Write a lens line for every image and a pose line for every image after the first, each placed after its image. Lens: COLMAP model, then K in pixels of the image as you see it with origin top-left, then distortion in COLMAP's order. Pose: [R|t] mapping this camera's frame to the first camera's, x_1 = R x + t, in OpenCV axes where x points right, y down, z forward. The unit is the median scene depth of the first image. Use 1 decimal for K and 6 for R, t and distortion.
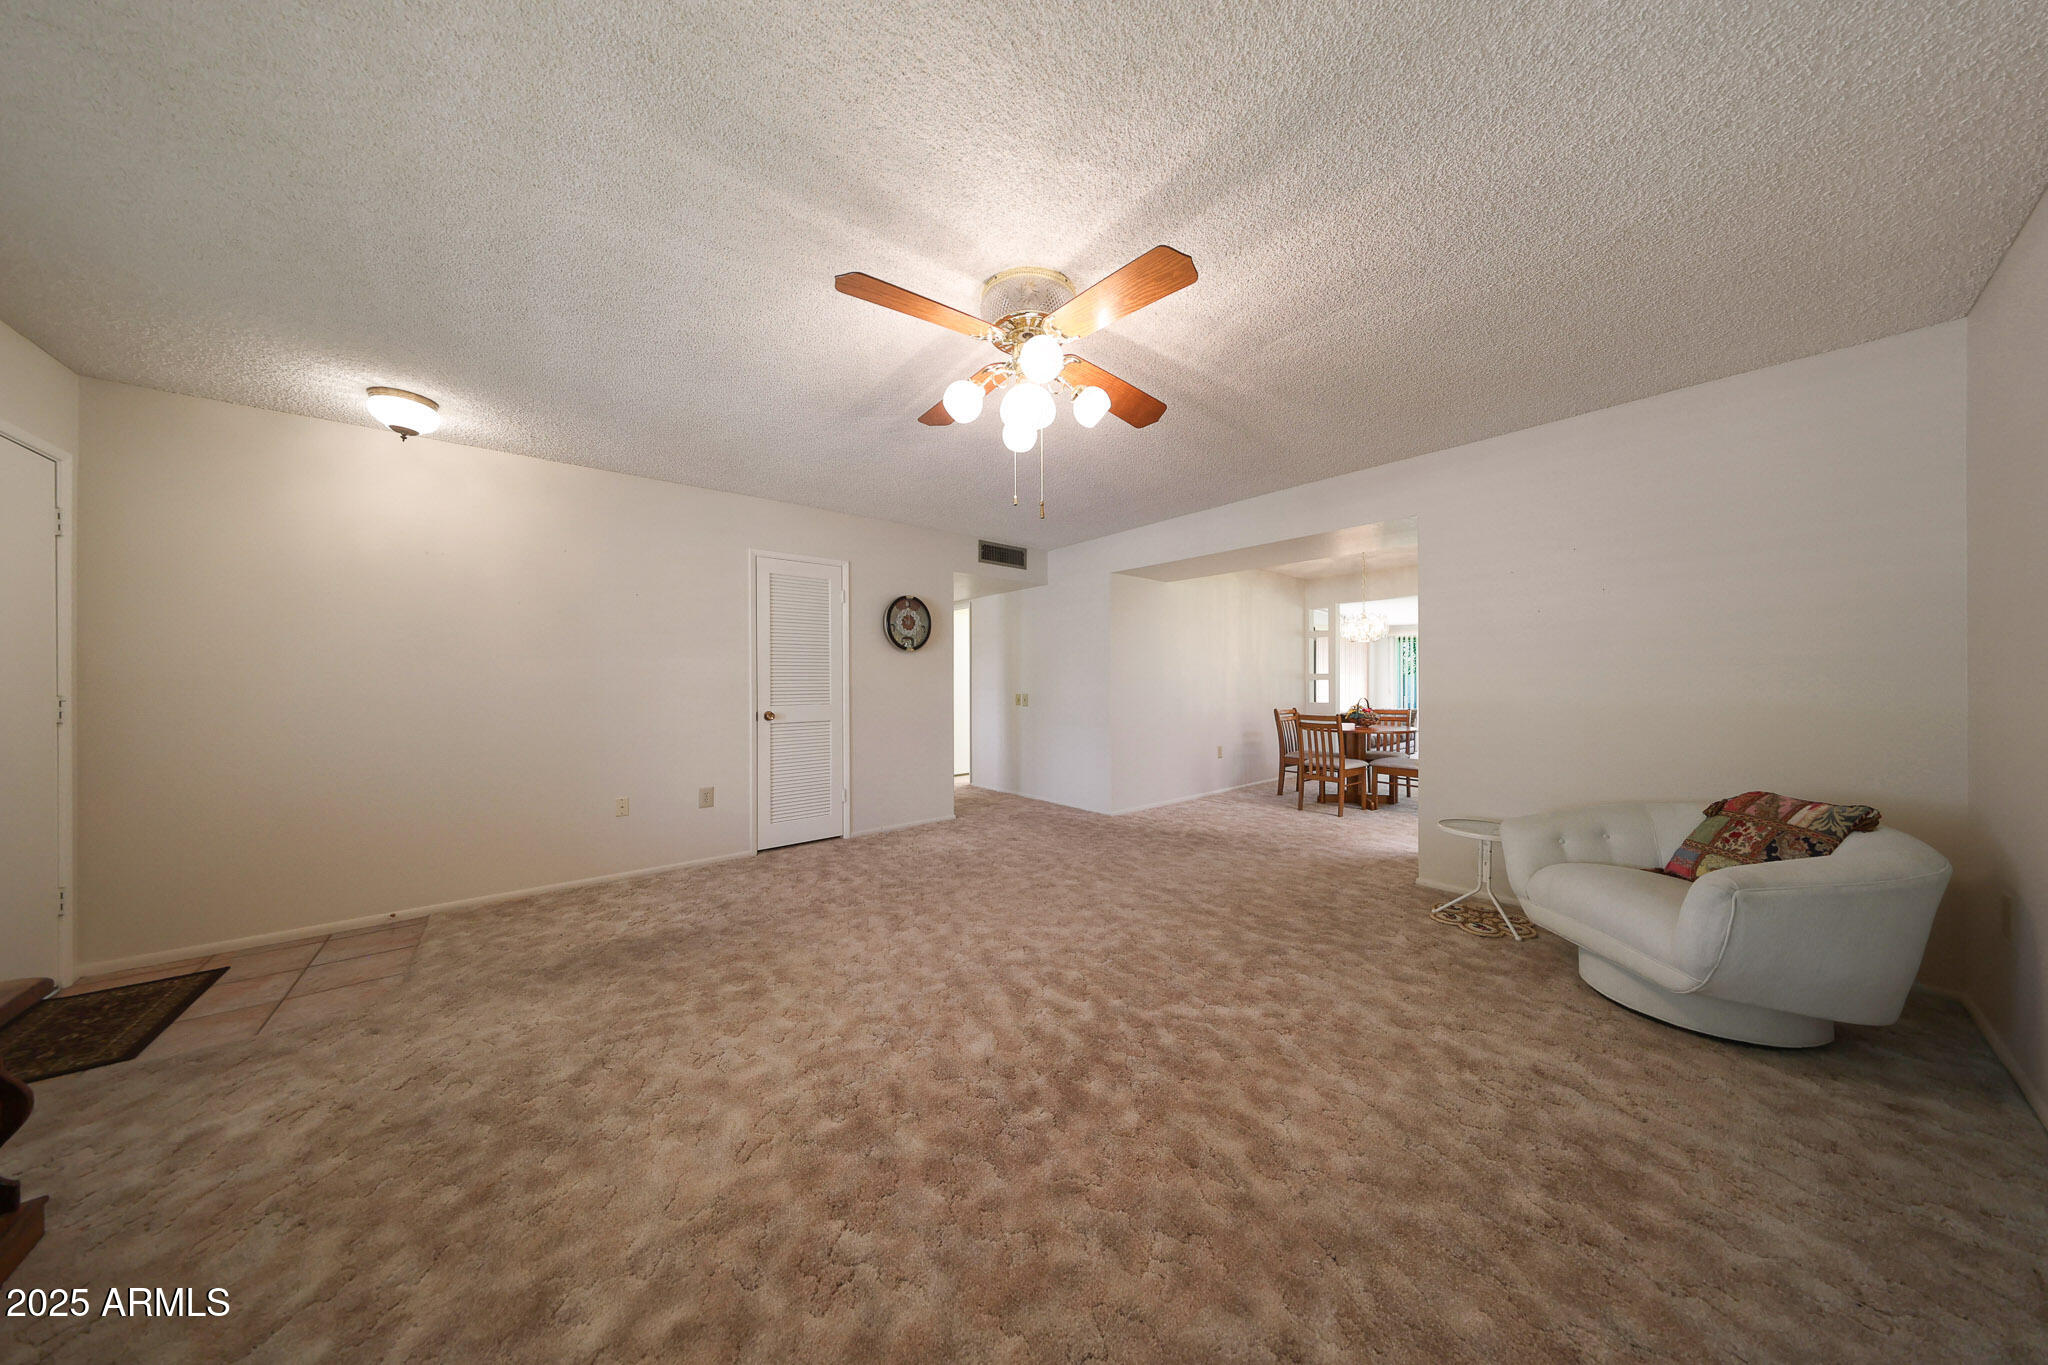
lens RADIAL K [[610.2, 0, 1011.7], [0, 610.2, 677.9], [0, 0, 1]] dist [0.005828, -0.000278]
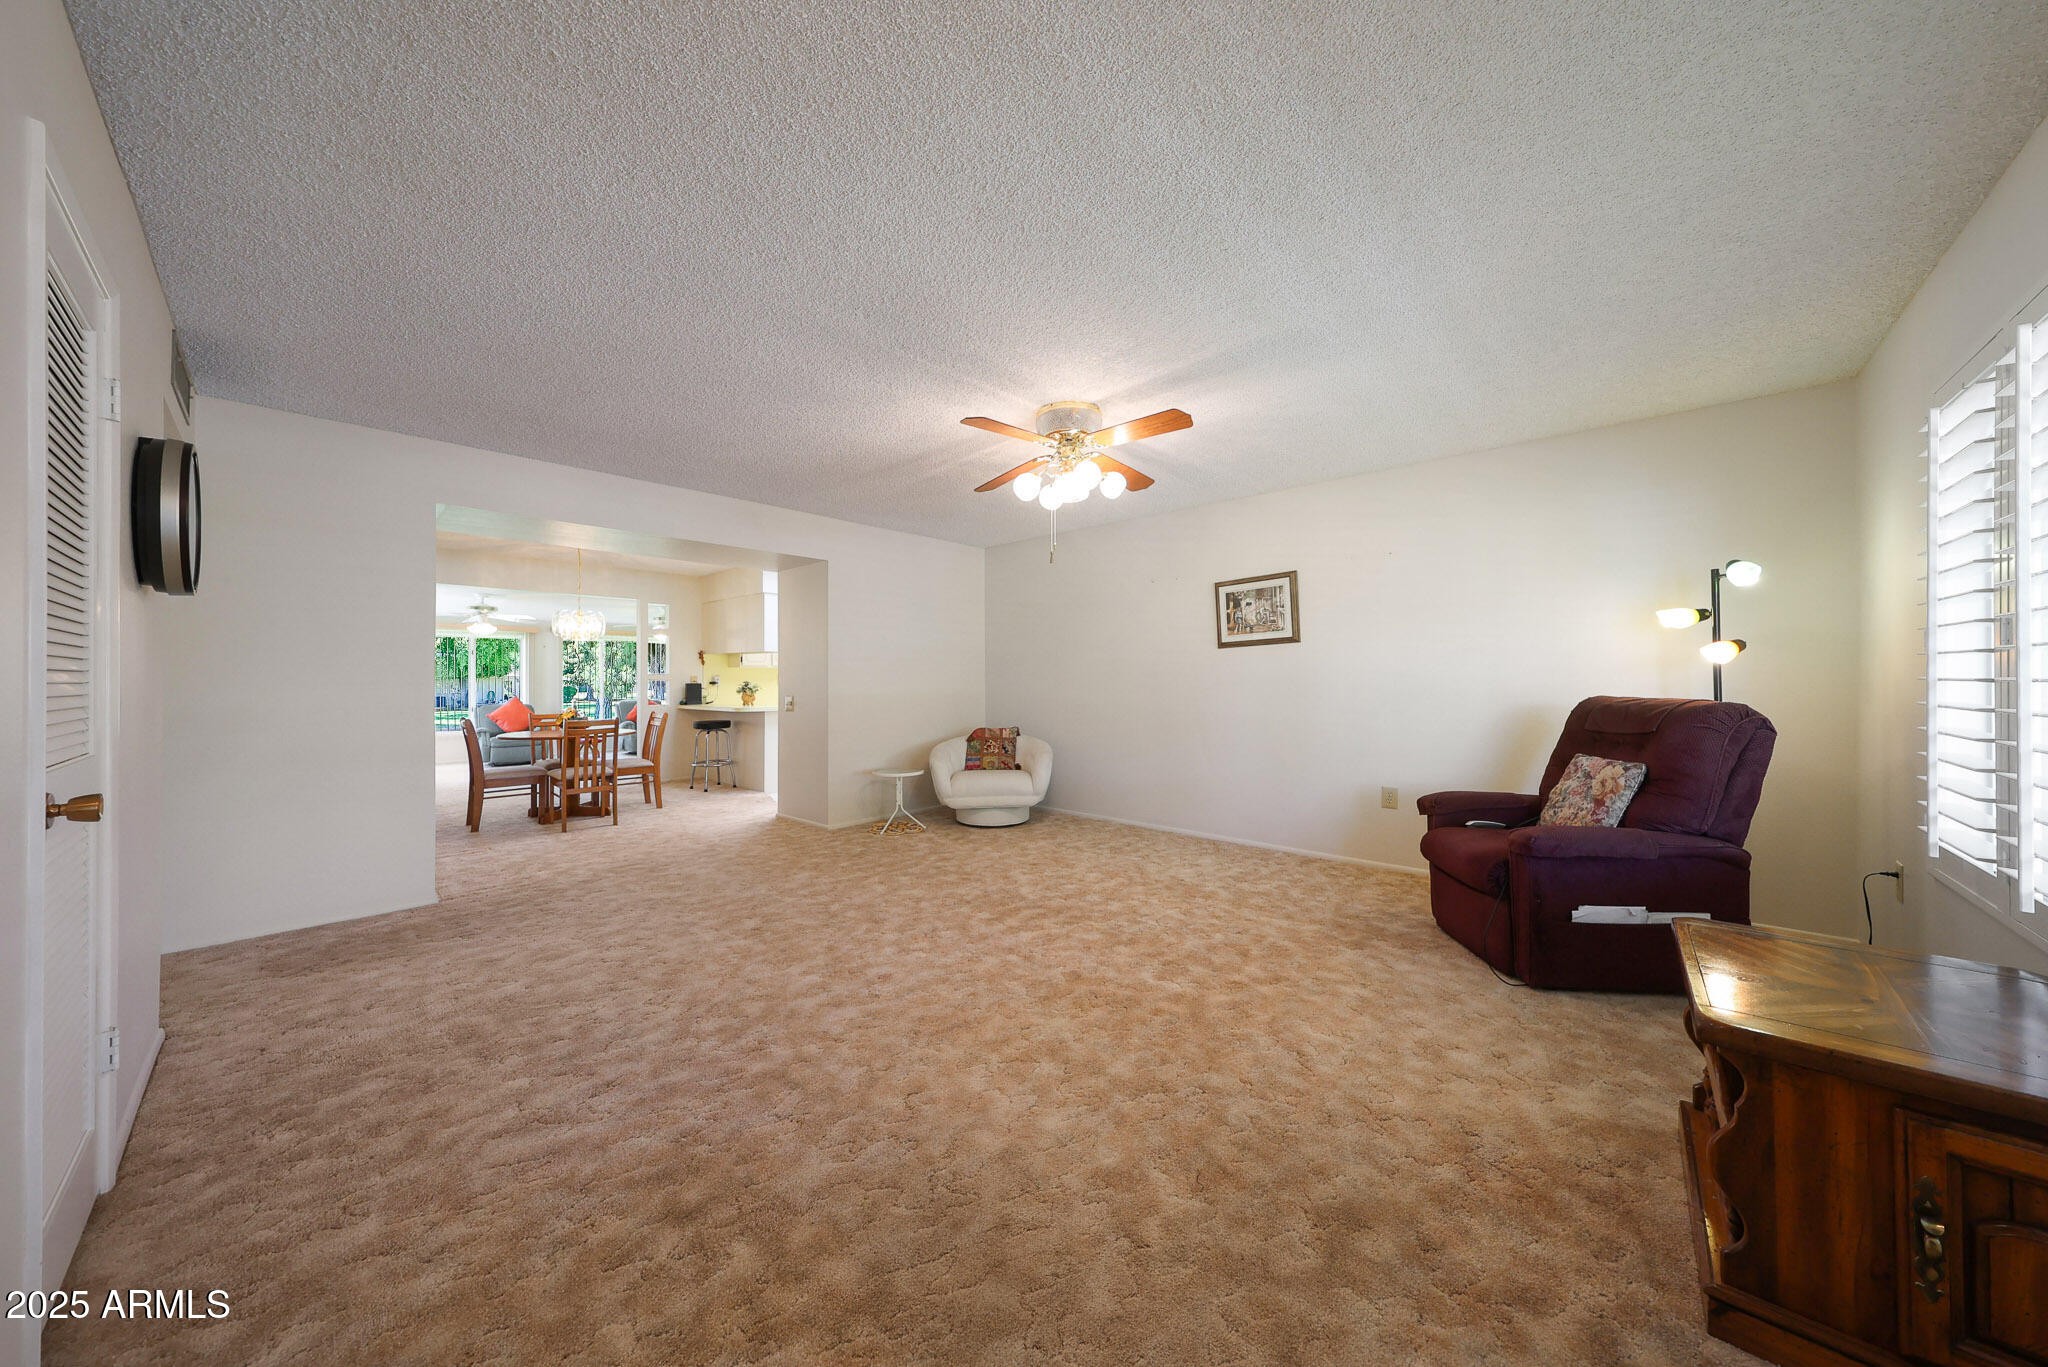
lens RADIAL K [[679.9, 0, 1027.3], [0, 679.9, 680.5], [0, 0, 1]] dist [0.002123, 0.000029]
pose [[-0.148628, 0.002637, 0.988890, -1.006266], [-0.002021, 0.999994, -0.002970, 0.009837], [-0.988891, -0.002440, -0.148621, 0.877255]]
